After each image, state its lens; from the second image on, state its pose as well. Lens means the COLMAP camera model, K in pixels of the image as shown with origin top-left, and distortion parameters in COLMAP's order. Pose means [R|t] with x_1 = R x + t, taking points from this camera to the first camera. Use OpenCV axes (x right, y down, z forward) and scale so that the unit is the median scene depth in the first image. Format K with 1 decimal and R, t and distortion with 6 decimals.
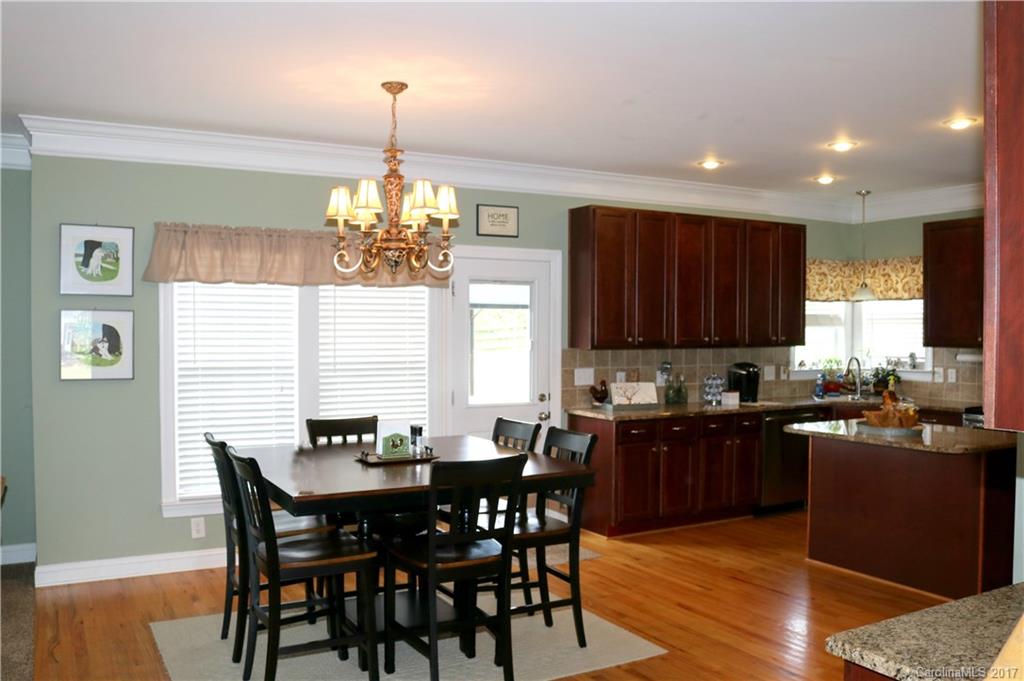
lens RADIAL K [[865.1, 0, 525.3], [0, 865.1, 355.5], [0, 0, 1]] dist [-0.111887, 0.052405]
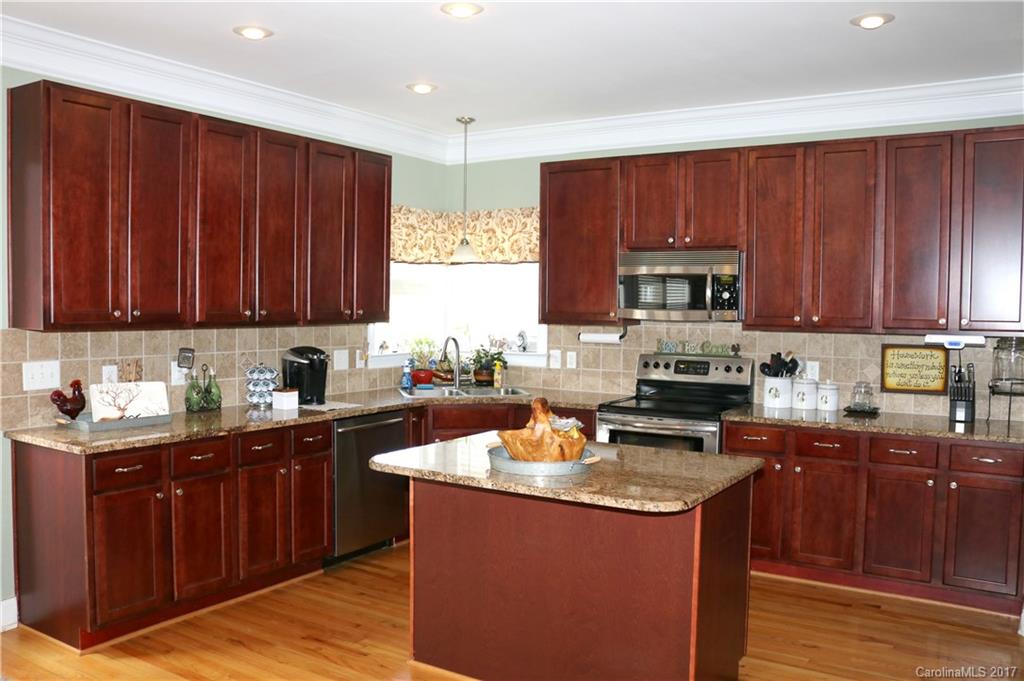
lens RADIAL K [[865.1, 0, 516.1], [0, 865.1, 339.5], [0, 0, 1]] dist [-0.111887, 0.052405]
pose [[0.884245, -0.009794, 0.466921, 0.082429], [0.003100, 0.999881, 0.015103, -0.007878], [-0.467014, -0.011907, 0.884170, 0.312379]]
